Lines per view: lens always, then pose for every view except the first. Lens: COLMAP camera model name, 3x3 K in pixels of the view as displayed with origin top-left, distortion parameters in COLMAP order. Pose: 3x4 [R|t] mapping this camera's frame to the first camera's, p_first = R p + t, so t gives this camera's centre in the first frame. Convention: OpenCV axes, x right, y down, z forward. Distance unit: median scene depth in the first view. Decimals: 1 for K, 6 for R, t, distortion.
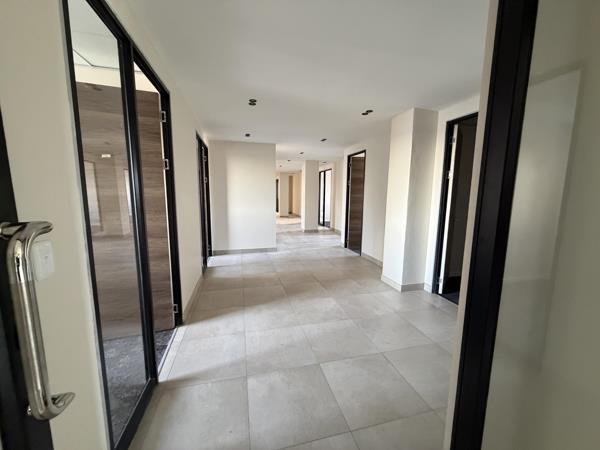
lens RADIAL K [[241.1, 0, 300.0], [0, 241.1, 225.0], [0, 0, 1]] dist [-0.001459, -0.000326]
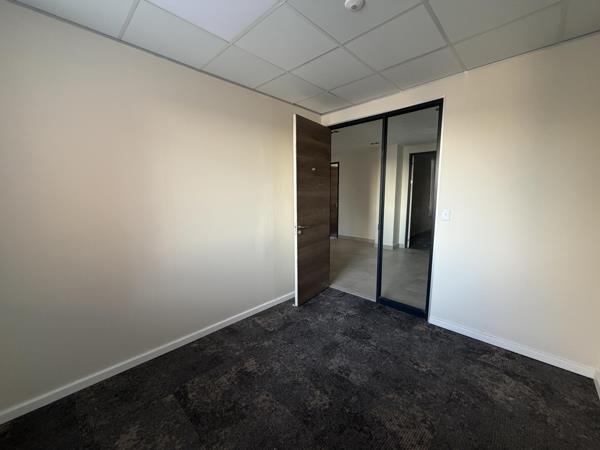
lens RADIAL K [[241.1, 0, 300.0], [0, 241.1, 225.0], [0, 0, 1]] dist [-0.001459, -0.000326]
pose [[0.848946, -0.083751, 0.521800, -0.995289], [0.082138, 0.996275, 0.026271, 0.001896], [-0.522057, 0.020557, 0.852663, -0.114388]]
